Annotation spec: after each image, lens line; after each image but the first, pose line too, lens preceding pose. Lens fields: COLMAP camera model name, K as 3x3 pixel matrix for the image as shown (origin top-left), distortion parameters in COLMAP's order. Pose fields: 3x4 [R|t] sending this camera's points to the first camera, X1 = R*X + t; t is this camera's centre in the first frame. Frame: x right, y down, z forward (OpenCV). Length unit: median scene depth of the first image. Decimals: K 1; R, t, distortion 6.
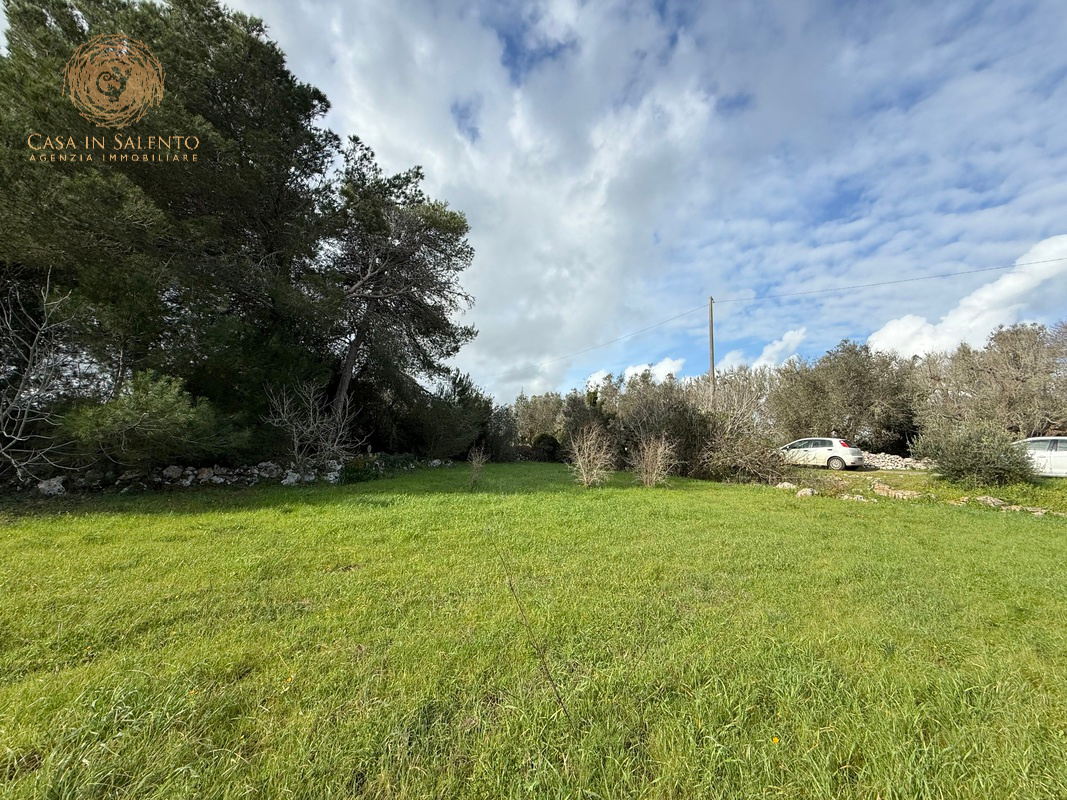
lens RADIAL K [[421.8, 0, 530.3], [0, 421.8, 399.6], [0, 0, 1]] dist [-0.000297, 0.000352]
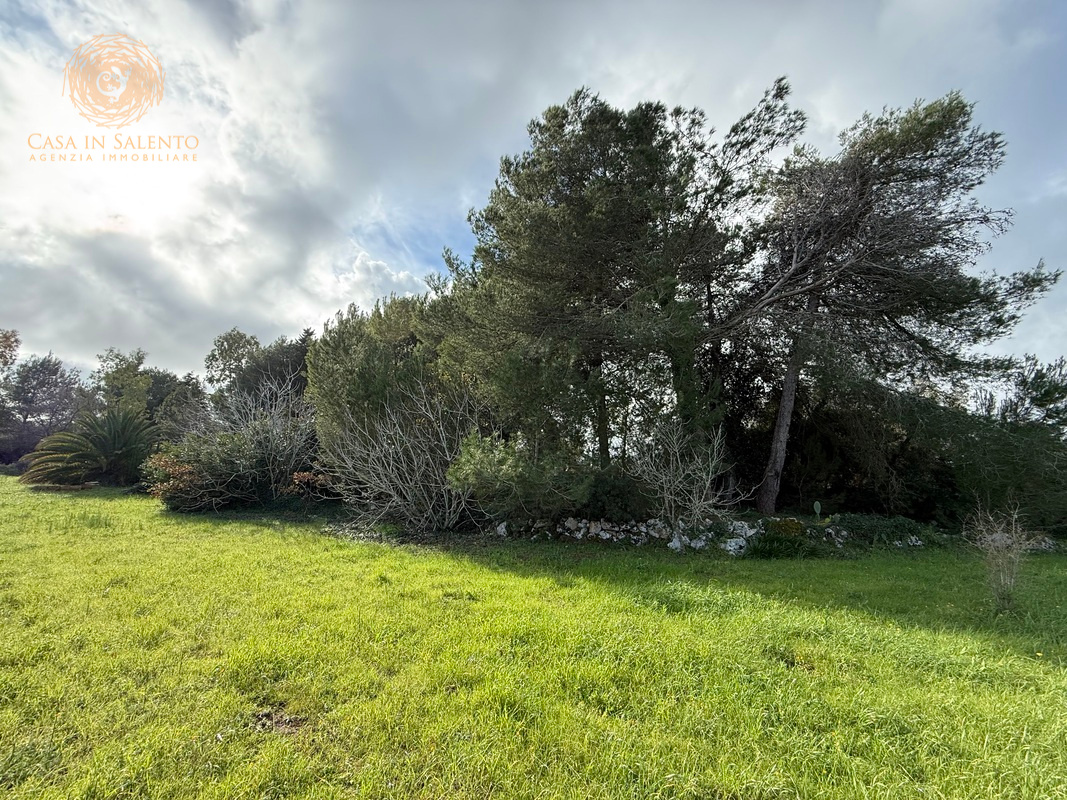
lens RADIAL K [[421.8, 0, 533.7], [0, 421.8, 398.4], [0, 0, 1]] dist [-0.000297, 0.000352]
pose [[0.381139, -0.204299, -0.901662, 0.099384], [0.081598, 0.978906, -0.187309, 0.047082], [0.920910, -0.002183, 0.389770, 0.427127]]
